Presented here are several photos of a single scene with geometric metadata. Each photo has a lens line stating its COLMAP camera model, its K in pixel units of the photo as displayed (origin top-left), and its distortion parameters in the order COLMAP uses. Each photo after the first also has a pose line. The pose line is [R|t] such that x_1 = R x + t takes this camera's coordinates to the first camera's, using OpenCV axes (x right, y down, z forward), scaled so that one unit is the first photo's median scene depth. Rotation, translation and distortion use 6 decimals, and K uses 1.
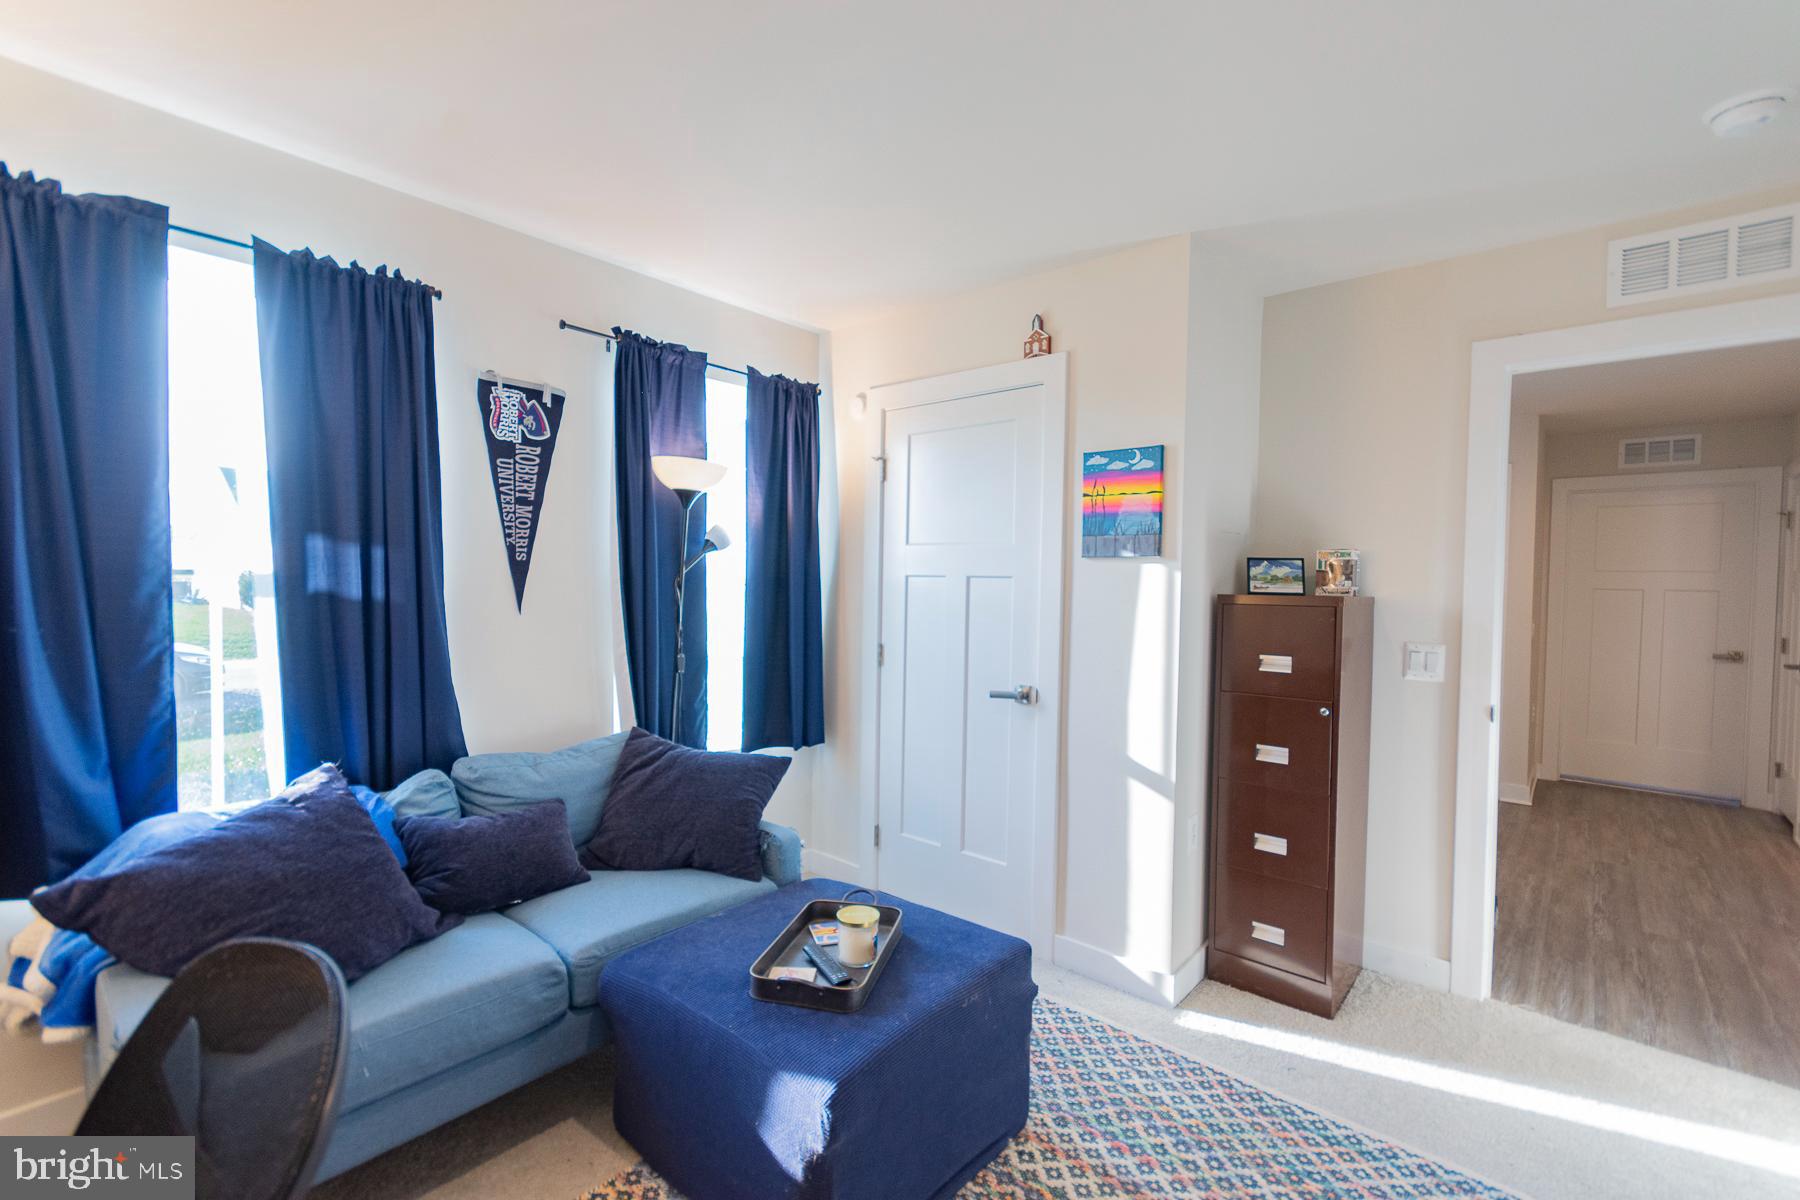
lens RADIAL K [[791.5, 0, 894.8], [0, 791.5, 602.3], [0, 0, 1]] dist [0.008107, -0.002434]
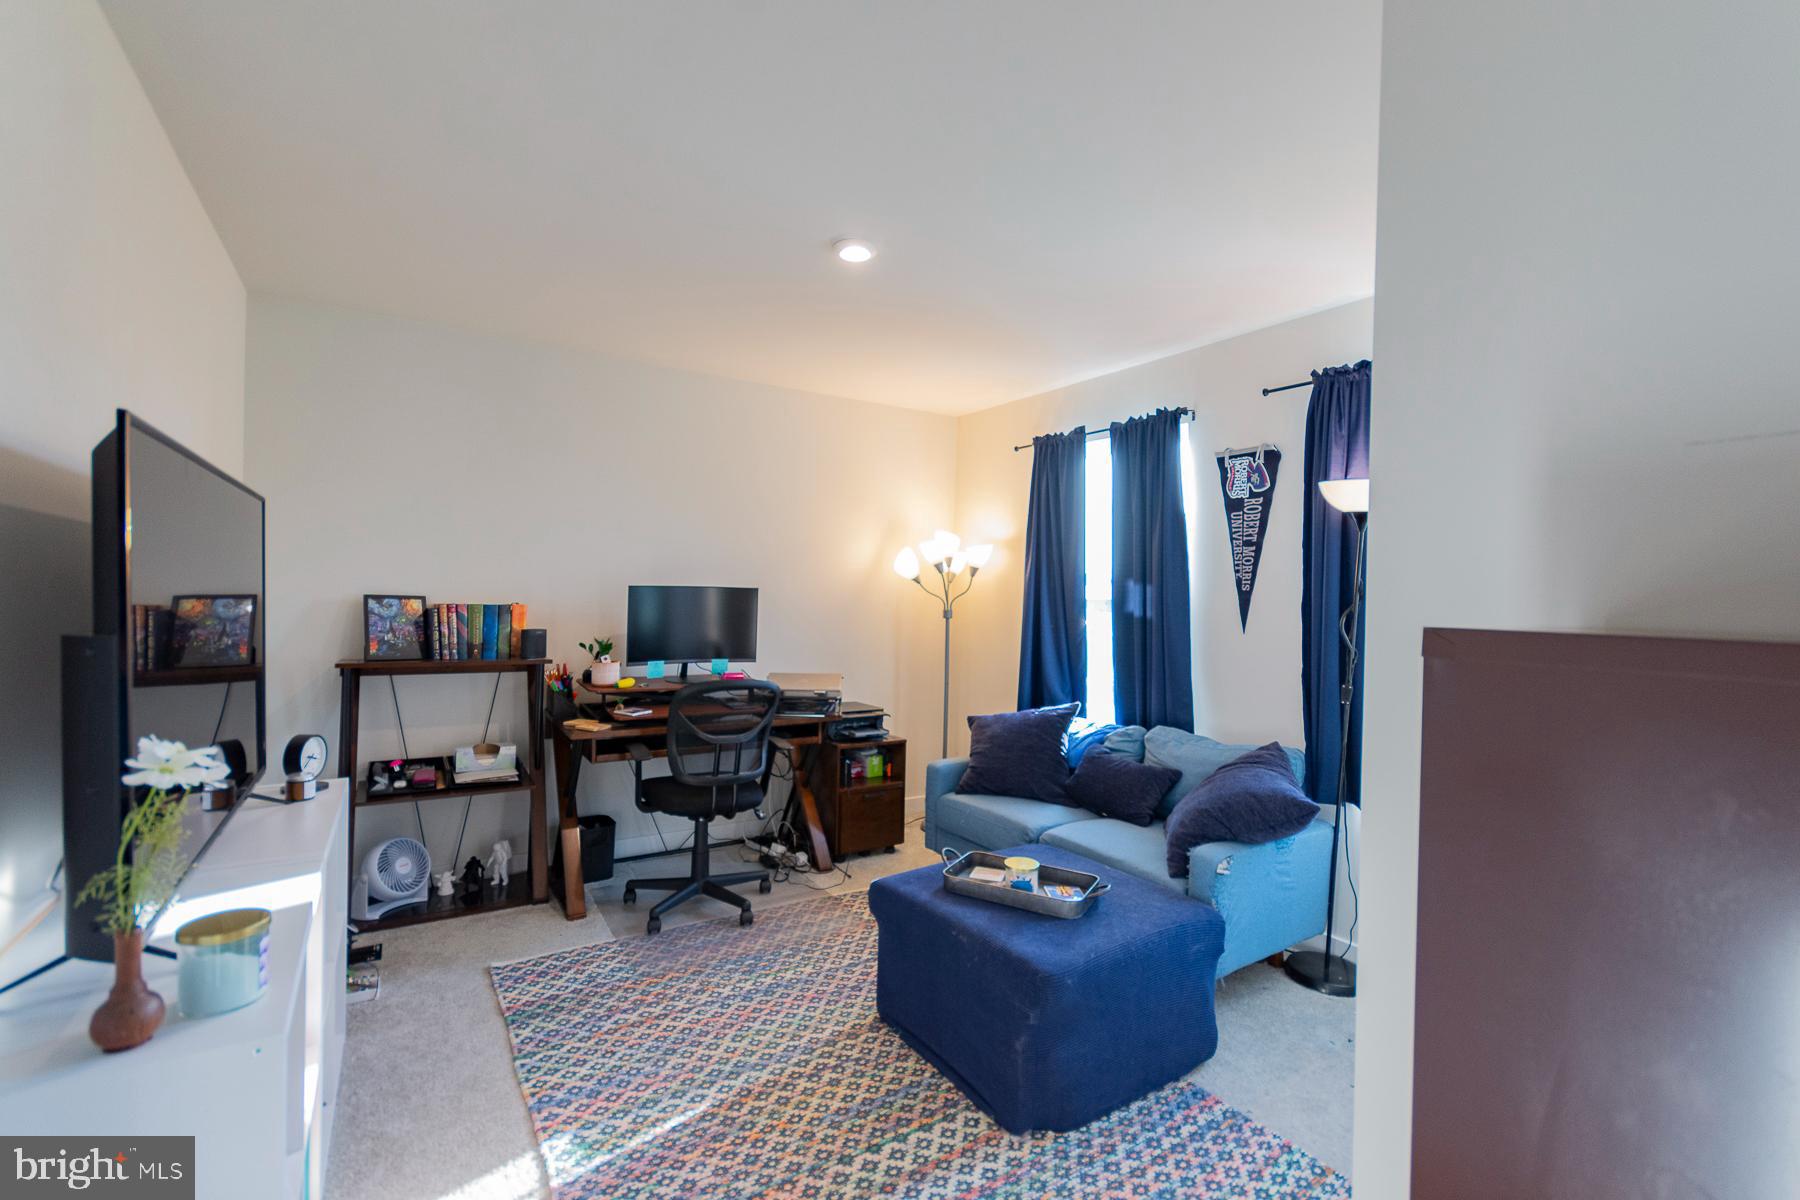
lens RADIAL K [[791.5, 0, 901.2], [0, 791.5, 603.5], [0, 0, 1]] dist [0.008107, -0.002434]
pose [[-0.272808, -0.015829, -0.961938, 0.894396], [-0.059153, 0.998249, 0.000349, -0.001176], [0.960248, 0.056997, -0.273267, 0.838031]]
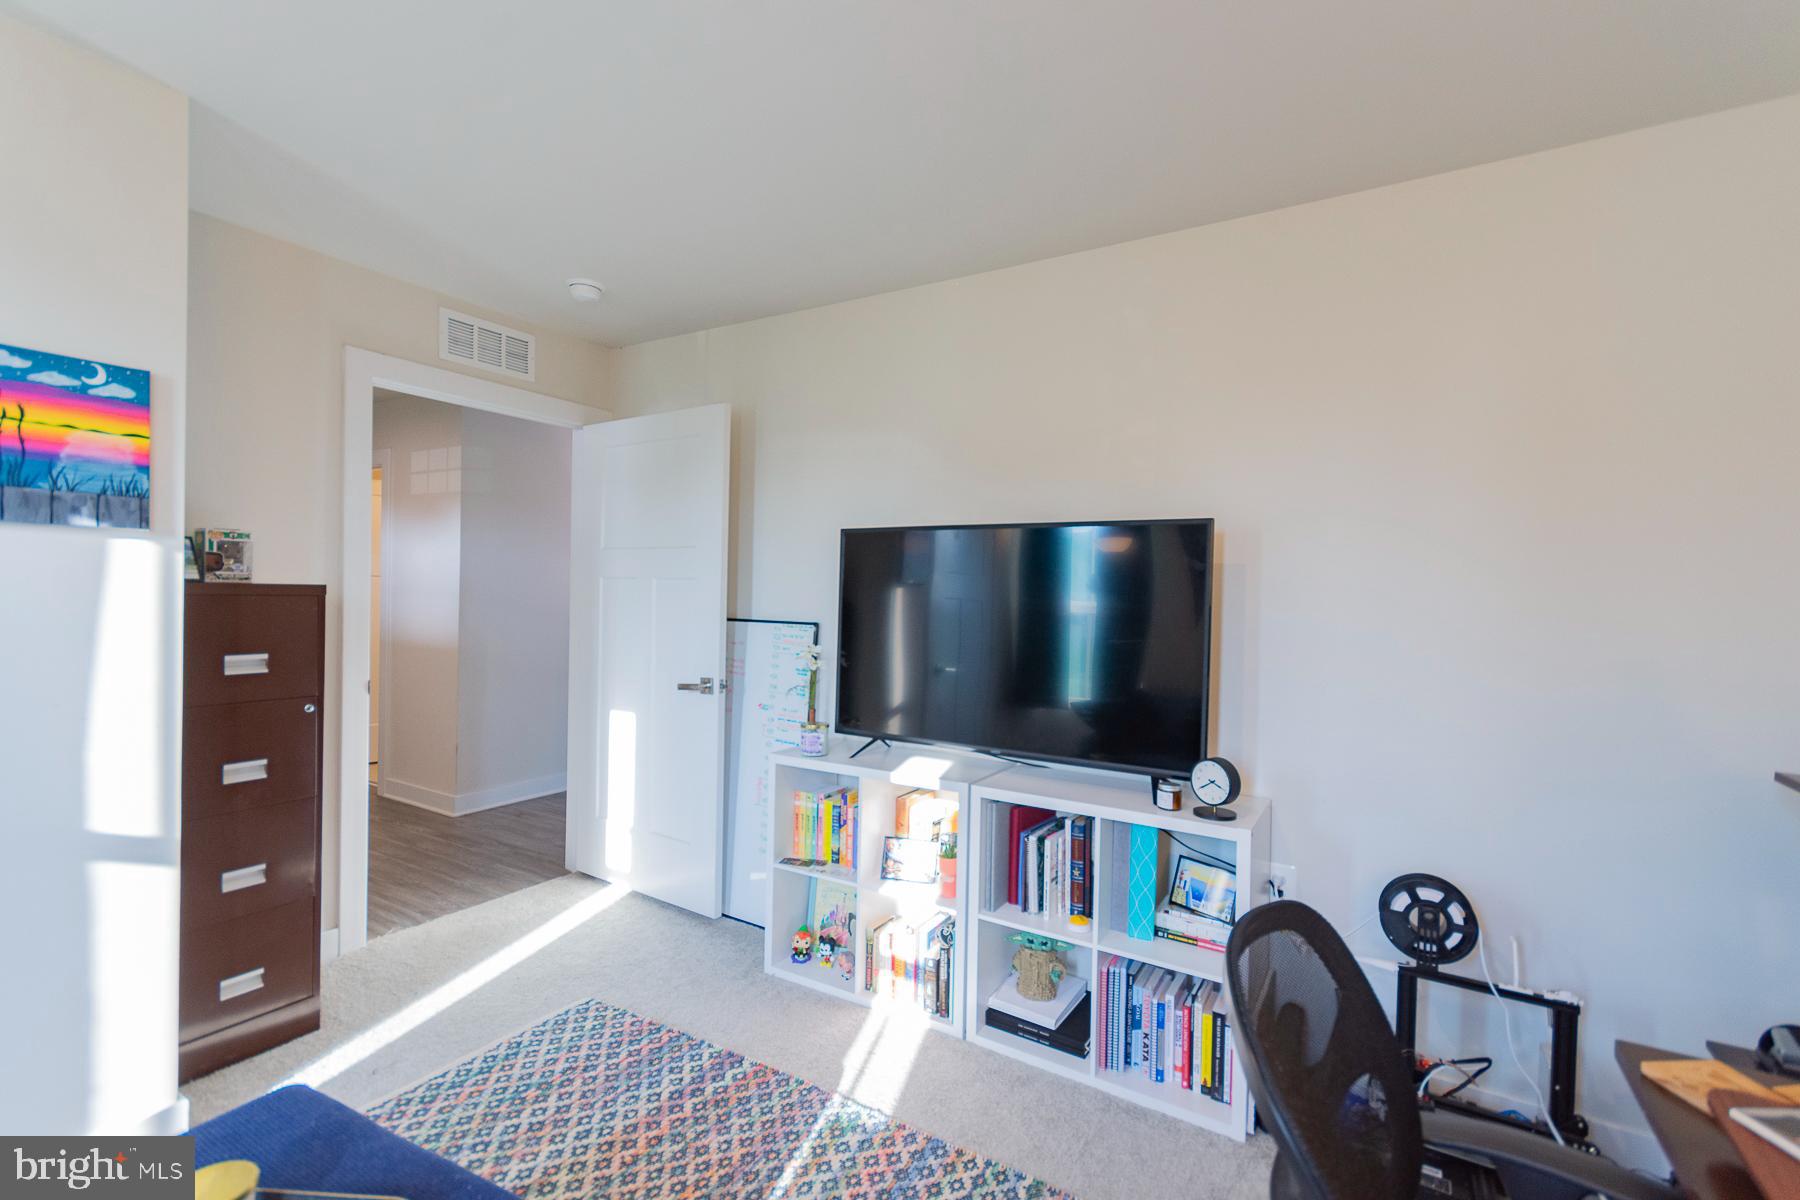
lens RADIAL K [[791.5, 0, 907.8], [0, 791.5, 597.6], [0, 0, 1]] dist [0.008107, -0.002434]
pose [[-0.185655, -0.027440, 0.982232, -0.485503], [0.004447, 0.999576, 0.028765, -0.014524], [-0.982605, 0.009708, -0.185455, 0.464399]]
